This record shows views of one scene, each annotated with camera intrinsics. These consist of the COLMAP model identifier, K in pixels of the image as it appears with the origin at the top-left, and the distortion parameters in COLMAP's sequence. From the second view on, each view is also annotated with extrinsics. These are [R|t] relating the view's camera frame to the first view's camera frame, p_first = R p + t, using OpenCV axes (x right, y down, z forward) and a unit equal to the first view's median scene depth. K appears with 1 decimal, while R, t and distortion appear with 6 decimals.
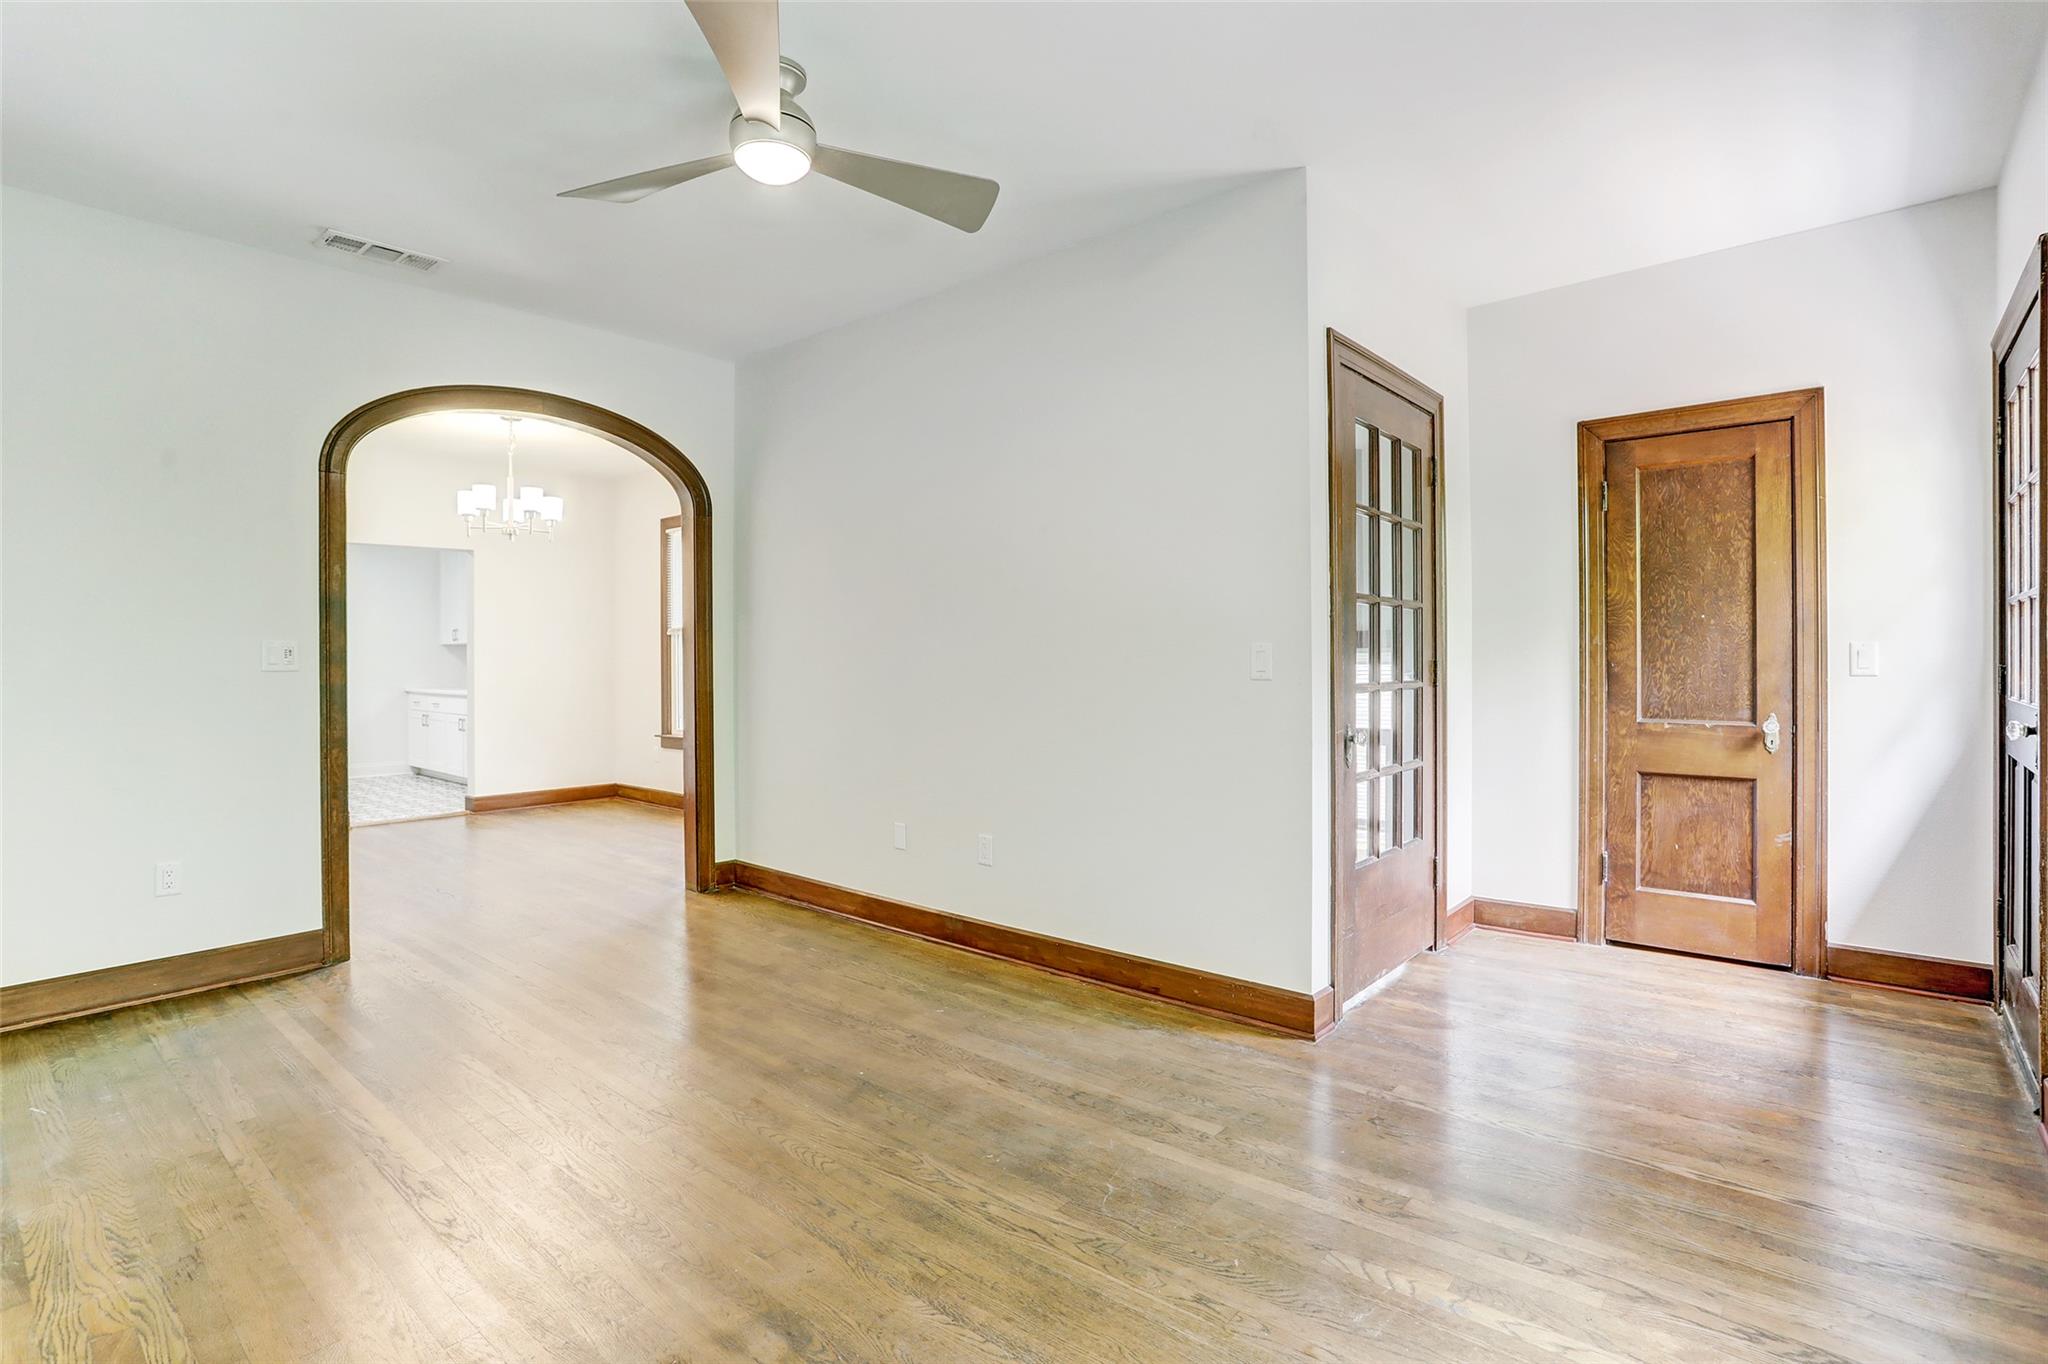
lens RADIAL K [[993.9, 0, 1018.2], [0, 993.9, 648.6], [0, 0, 1]] dist [-0.064288, 0.021833]
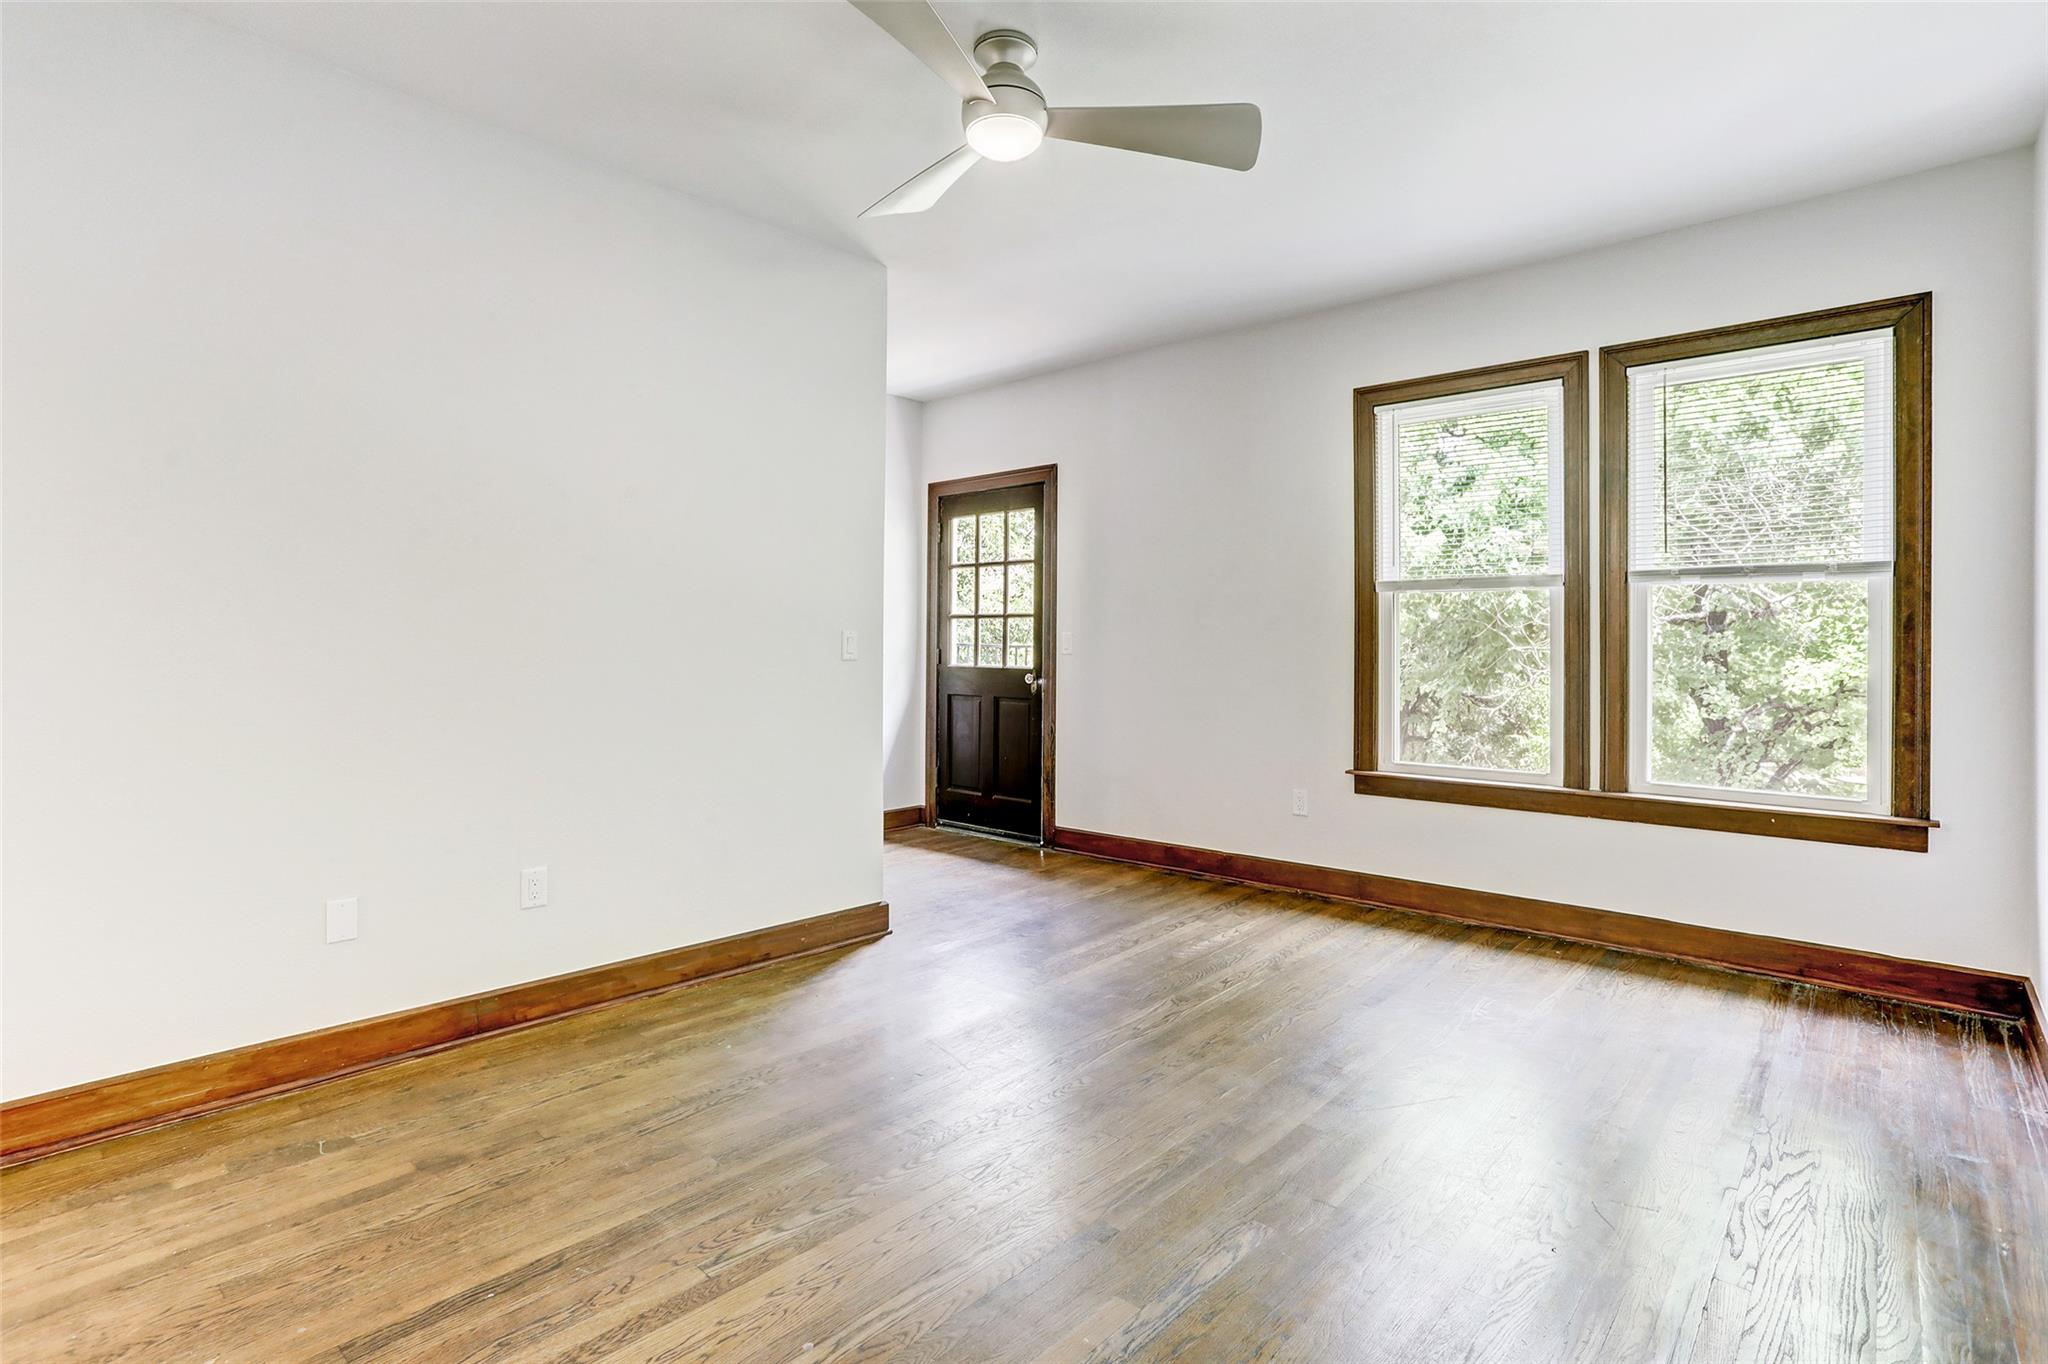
lens RADIAL K [[993.9, 0, 1018.2], [0, 993.9, 648.6], [0, 0, 1]] dist [-0.064288, 0.021833]
pose [[0.024334, 0.001609, 0.999703, -0.894376], [-0.013818, 0.999904, -0.001273, 0.015149], [-0.999608, -0.013783, 0.024354, 0.699914]]
